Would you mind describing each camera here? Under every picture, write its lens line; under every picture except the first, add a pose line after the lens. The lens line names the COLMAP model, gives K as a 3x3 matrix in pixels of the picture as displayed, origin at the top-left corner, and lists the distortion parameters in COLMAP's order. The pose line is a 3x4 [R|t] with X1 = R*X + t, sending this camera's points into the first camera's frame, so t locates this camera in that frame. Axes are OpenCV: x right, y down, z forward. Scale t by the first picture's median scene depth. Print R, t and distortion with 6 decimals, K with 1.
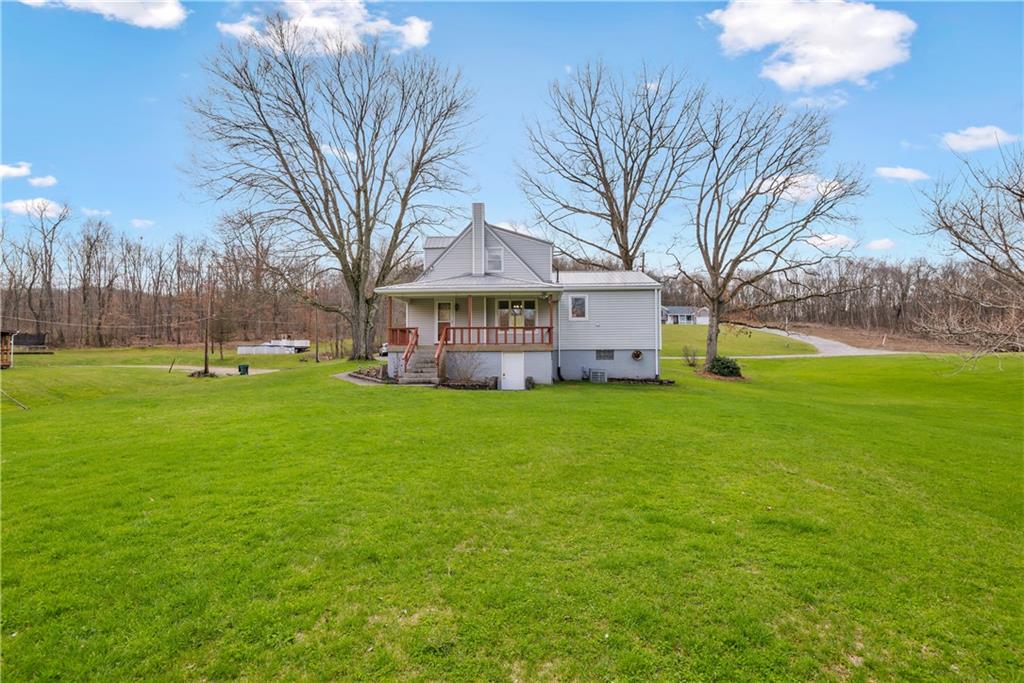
lens RADIAL K [[476.0, 0, 518.1], [0, 476.0, 345.3], [0, 0, 1]] dist [0.004496, -0.001556]
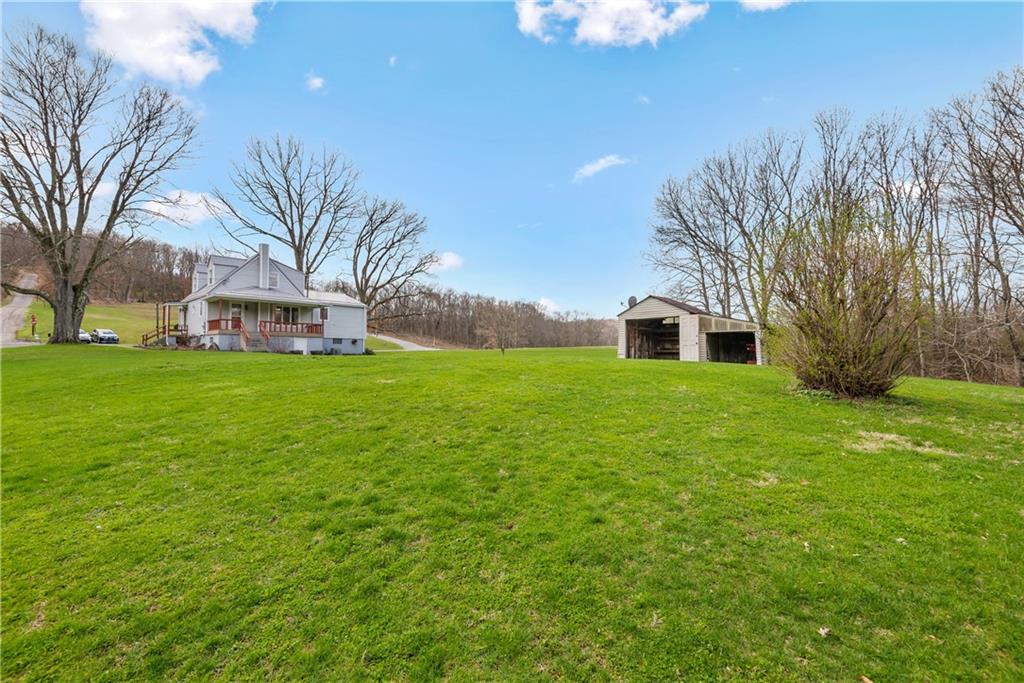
lens RADIAL K [[476.0, 0, 512.9], [0, 476.0, 344.8], [0, 0, 1]] dist [0.004496, -0.001556]
pose [[0.662872, 0.024700, 0.748326, -0.639341], [-0.019800, 0.999684, -0.015457, 0.043247], [-0.748471, -0.004571, 0.663151, -0.608405]]
